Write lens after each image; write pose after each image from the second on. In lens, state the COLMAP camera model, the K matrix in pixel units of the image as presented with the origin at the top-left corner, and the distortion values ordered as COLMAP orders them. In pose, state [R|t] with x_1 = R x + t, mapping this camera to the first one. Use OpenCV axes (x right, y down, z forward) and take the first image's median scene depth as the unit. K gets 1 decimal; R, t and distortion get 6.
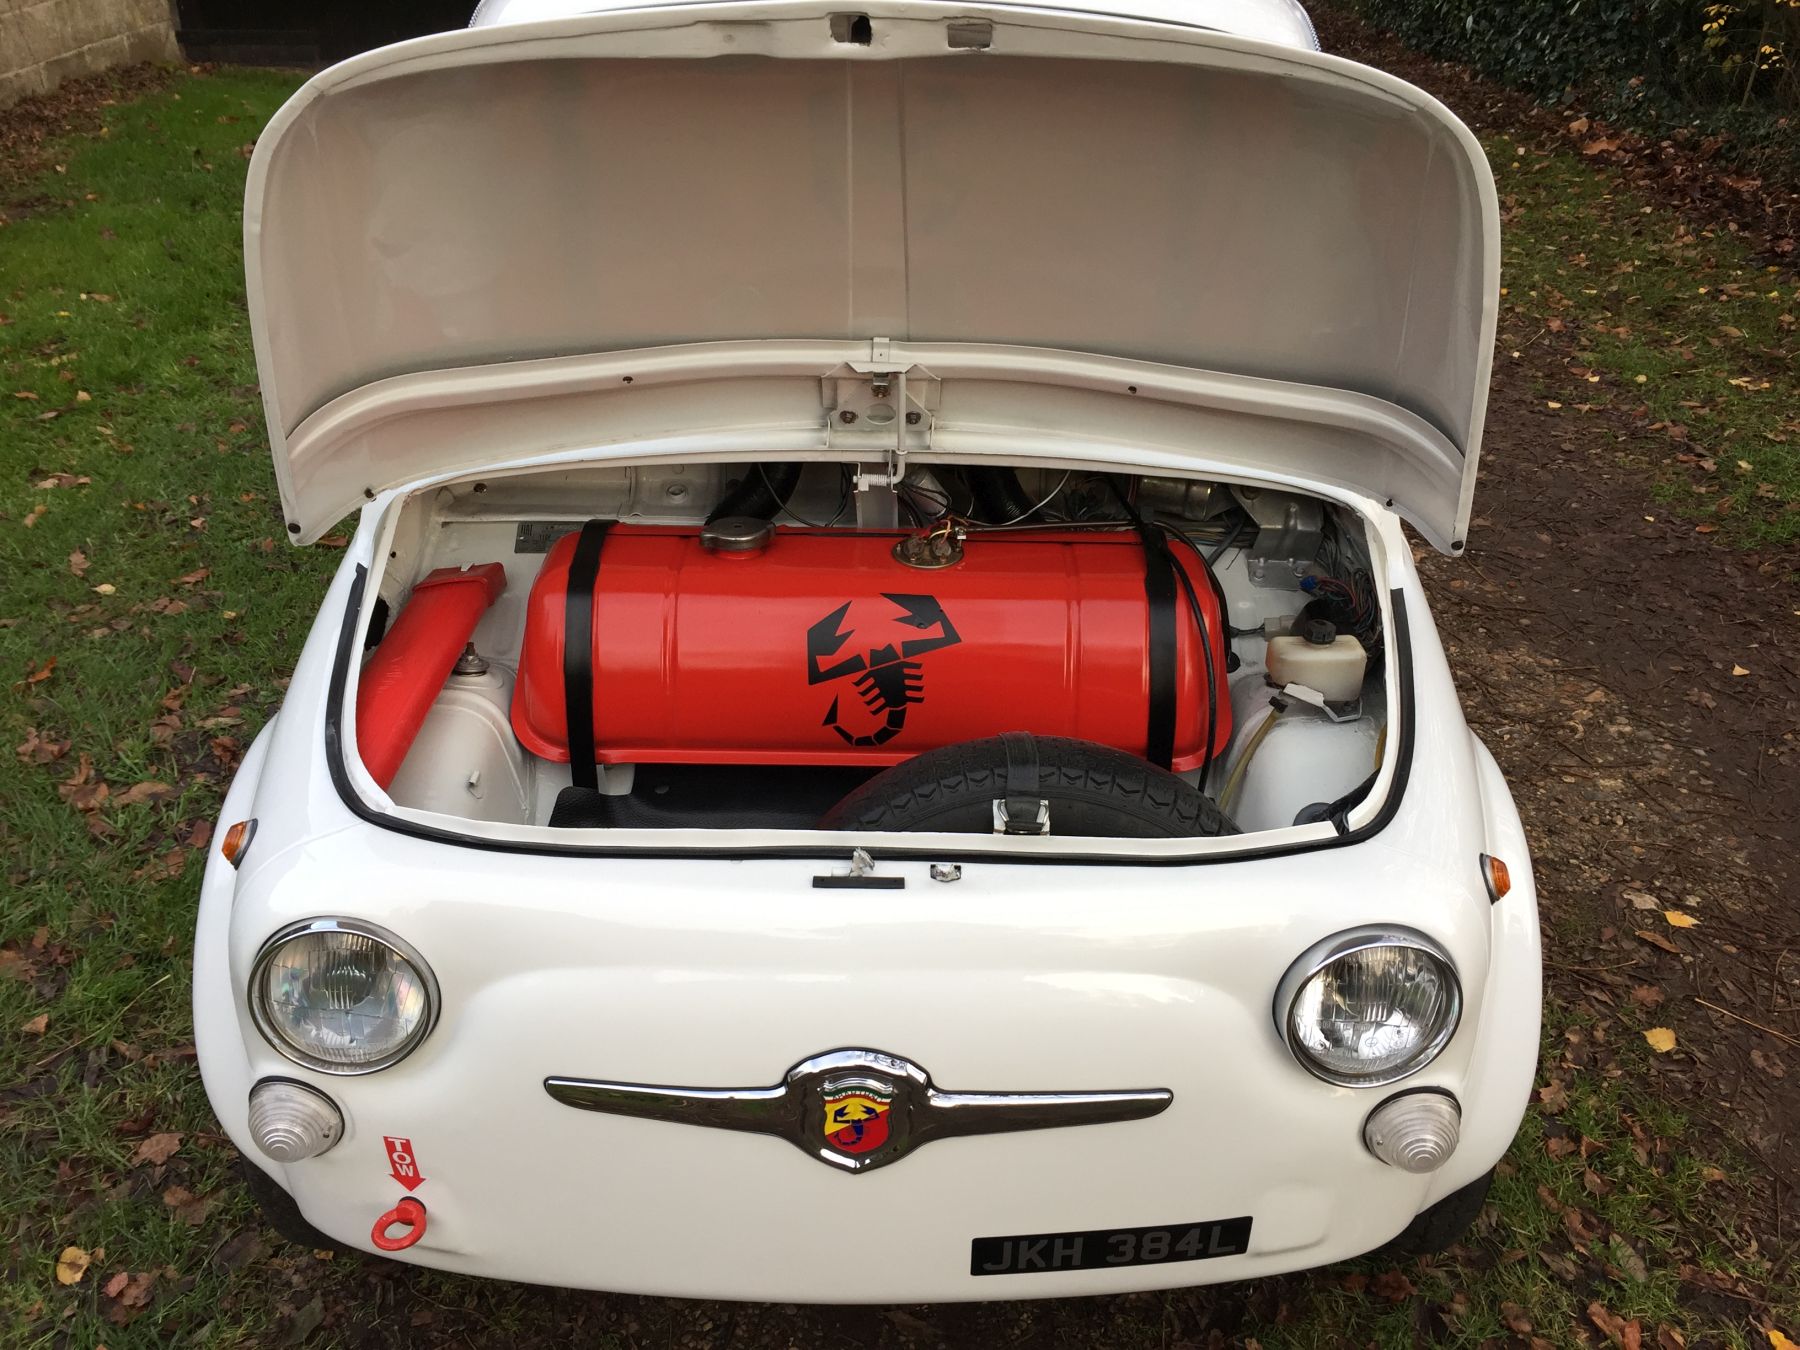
lens RADIAL K [[1542.3, 0, 906.6], [0, 1542.3, 672.1], [0, 0, 1]] dist [0.082434, -0.121256]
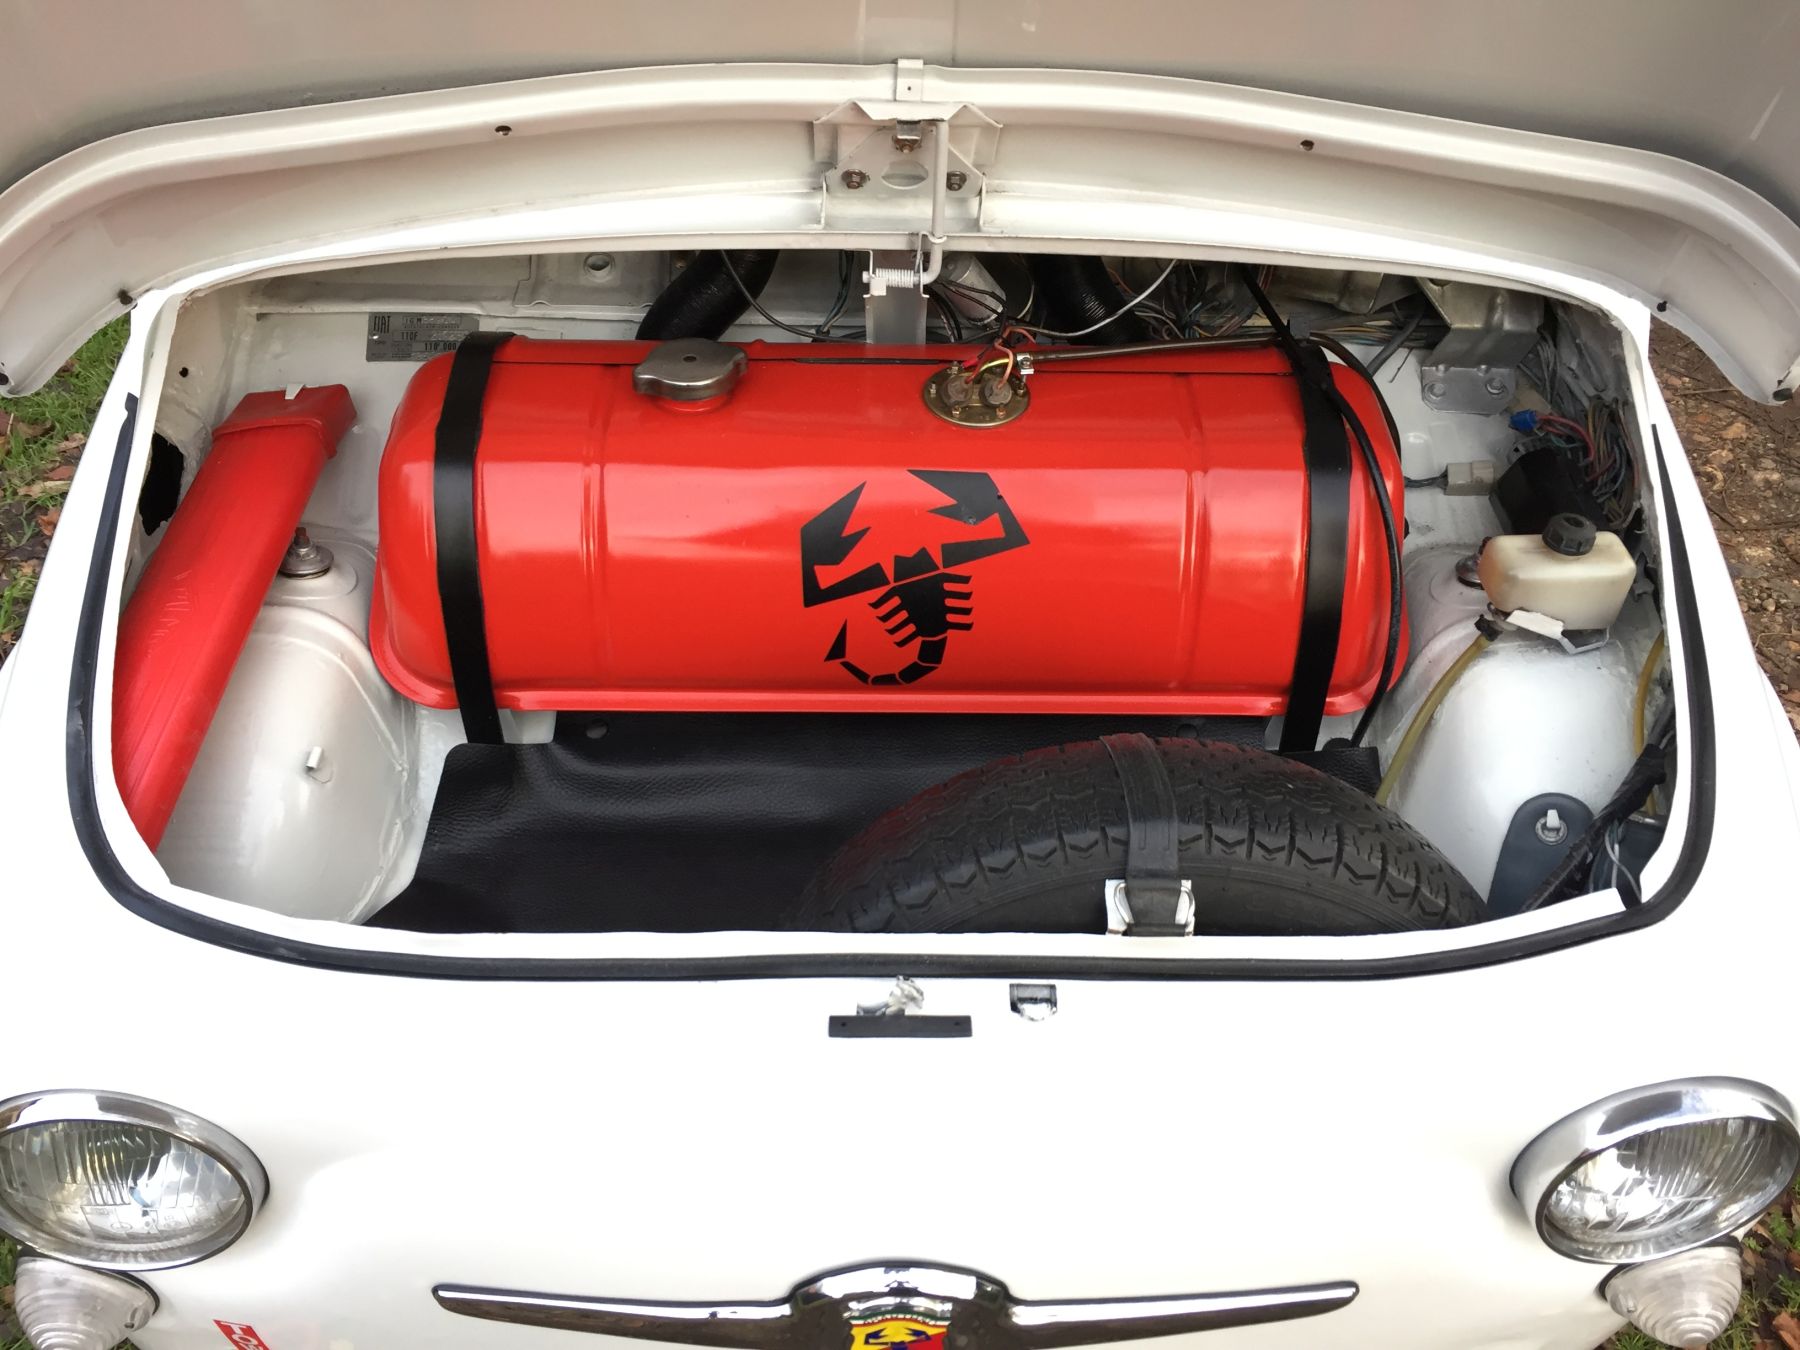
lens RADIAL K [[1542.3, 0, 906.6], [0, 1542.3, 672.1], [0, 0, 1]] dist [0.082434, -0.121256]
pose [[0.999744, -0.008060, 0.021160, -0.031909], [0.002485, 0.967919, 0.251249, -0.130874], [-0.022506, -0.251132, 0.967691, 0.324972]]
